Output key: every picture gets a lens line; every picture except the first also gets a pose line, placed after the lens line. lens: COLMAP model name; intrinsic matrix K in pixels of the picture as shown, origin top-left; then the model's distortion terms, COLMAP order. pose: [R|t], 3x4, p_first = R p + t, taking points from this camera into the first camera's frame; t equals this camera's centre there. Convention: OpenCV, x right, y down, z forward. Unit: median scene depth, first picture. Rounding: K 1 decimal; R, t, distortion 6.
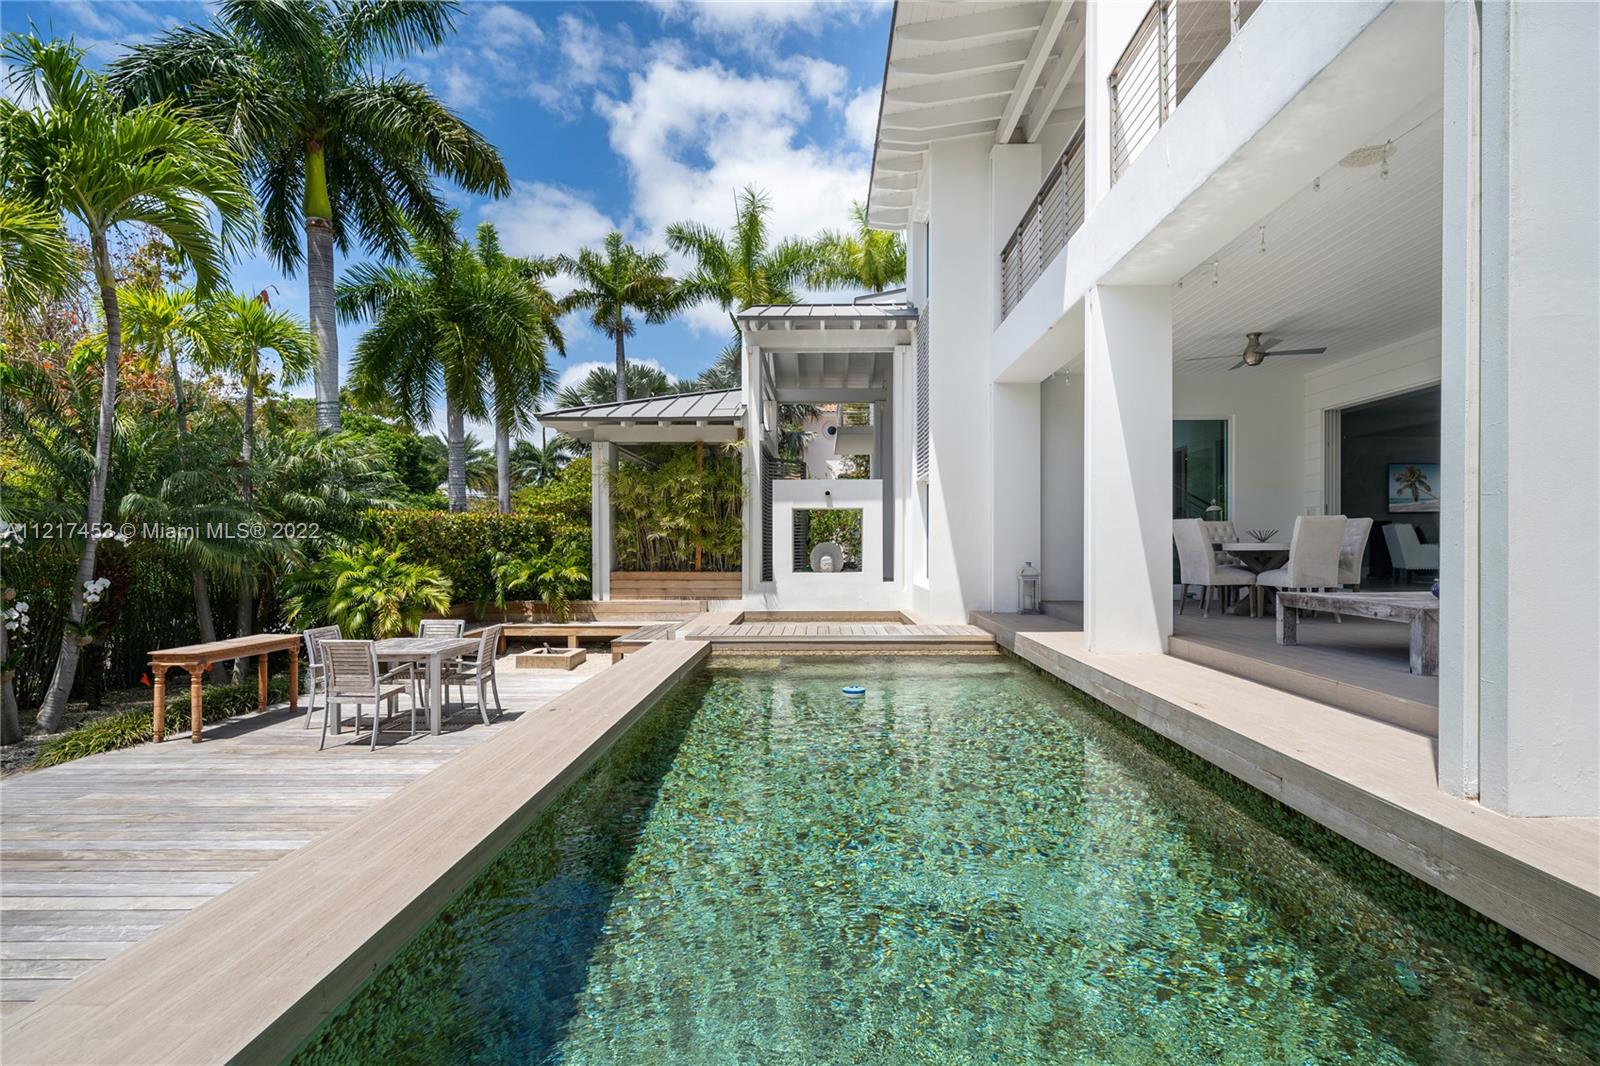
lens RADIAL K [[765.3, 0, 804.7], [0, 765.3, 539.5], [0, 0, 1]] dist [-0.003051, -0.000528]
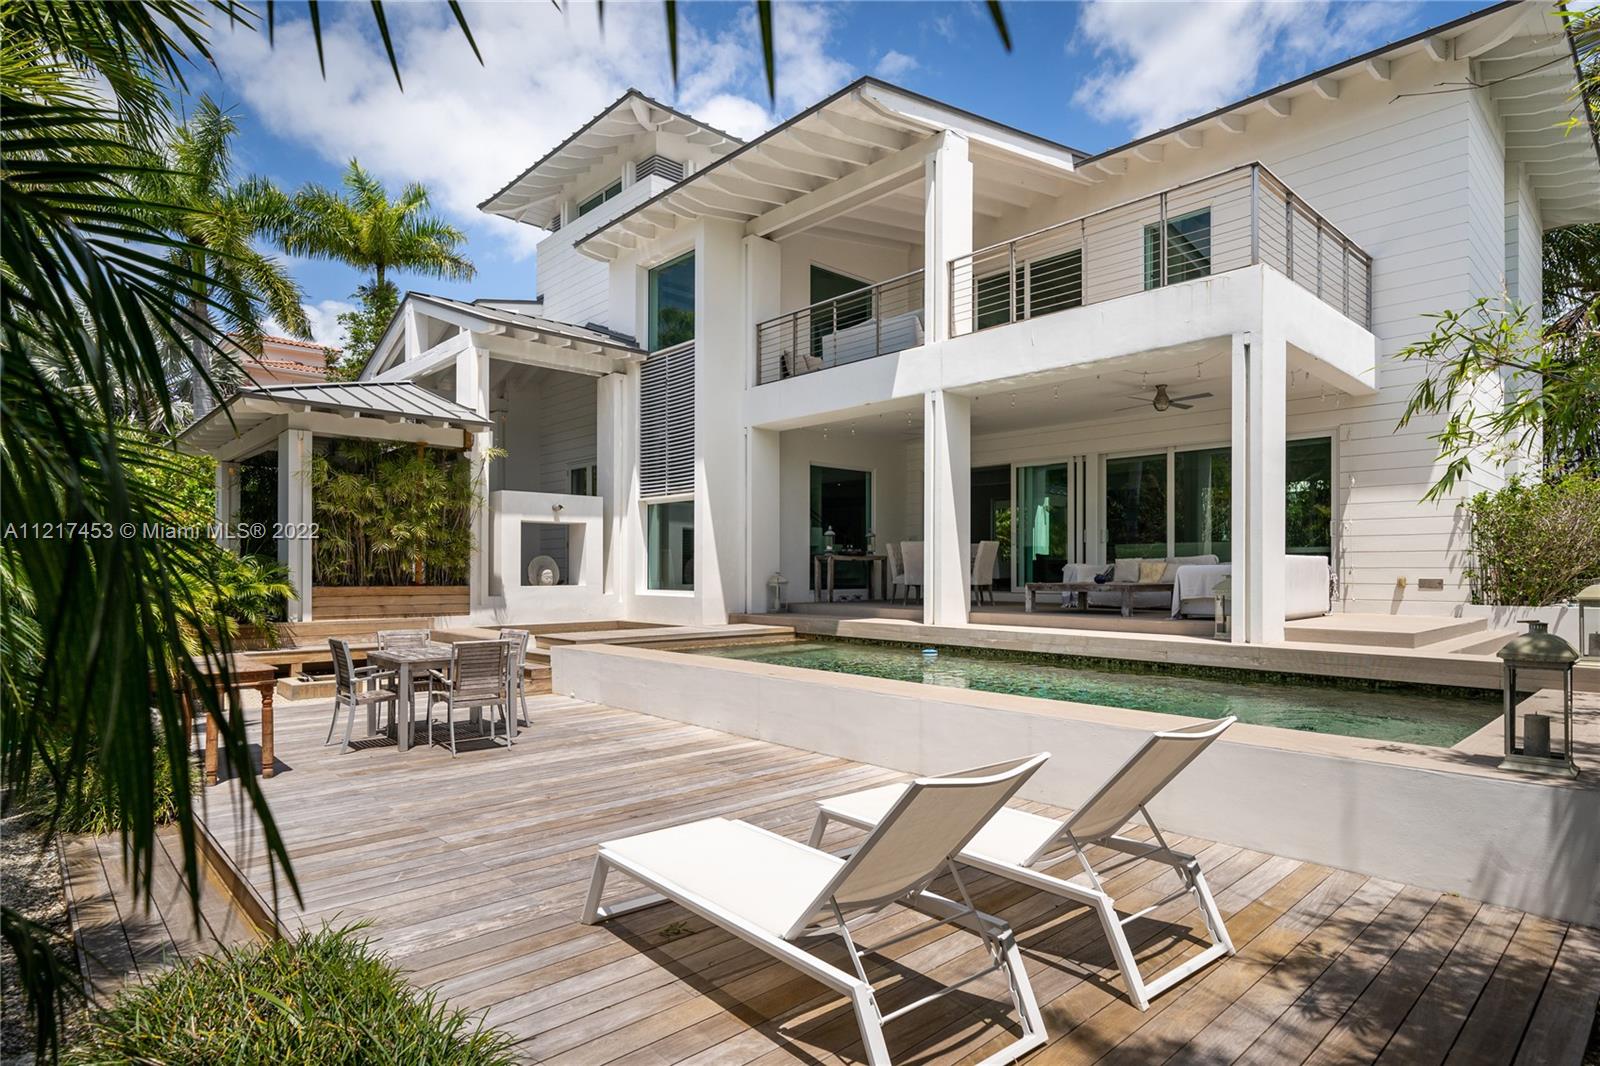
lens RADIAL K [[856.3, 0, 796.1], [0, 856.3, 556.6], [0, 0, 1]] dist [-0.005377, -0.000400]
pose [[0.729467, 0.017428, 0.683794, -0.511008], [-0.008197, 0.999826, -0.016738, 0.020593], [-0.683967, 0.006604, 0.729483, -0.045413]]
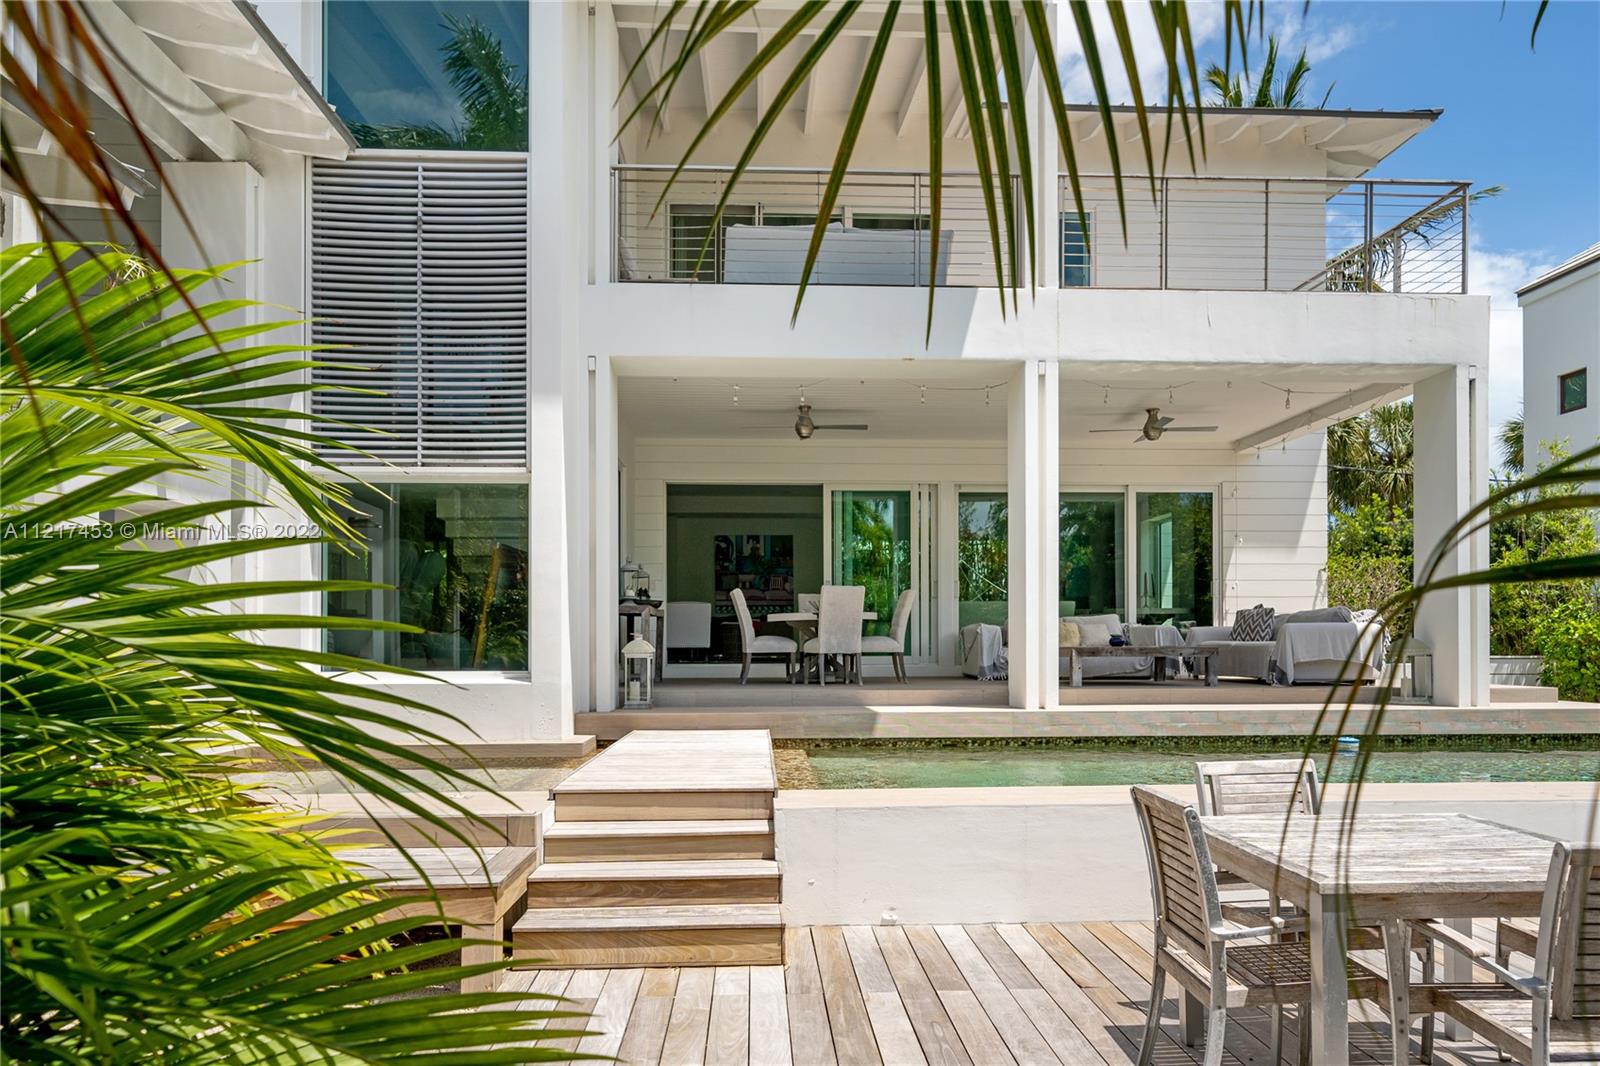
lens RADIAL K [[1056.5, 0, 808.9], [0, 1056.5, 624.4], [0, 0, 1]] dist [0.000177, 0.005319]
pose [[-0.058906, 0.026391, 0.997915, -0.521012], [-0.000571, 0.999649, -0.026471, 0.035648], [-0.998263, -0.002129, -0.058870, 0.701626]]
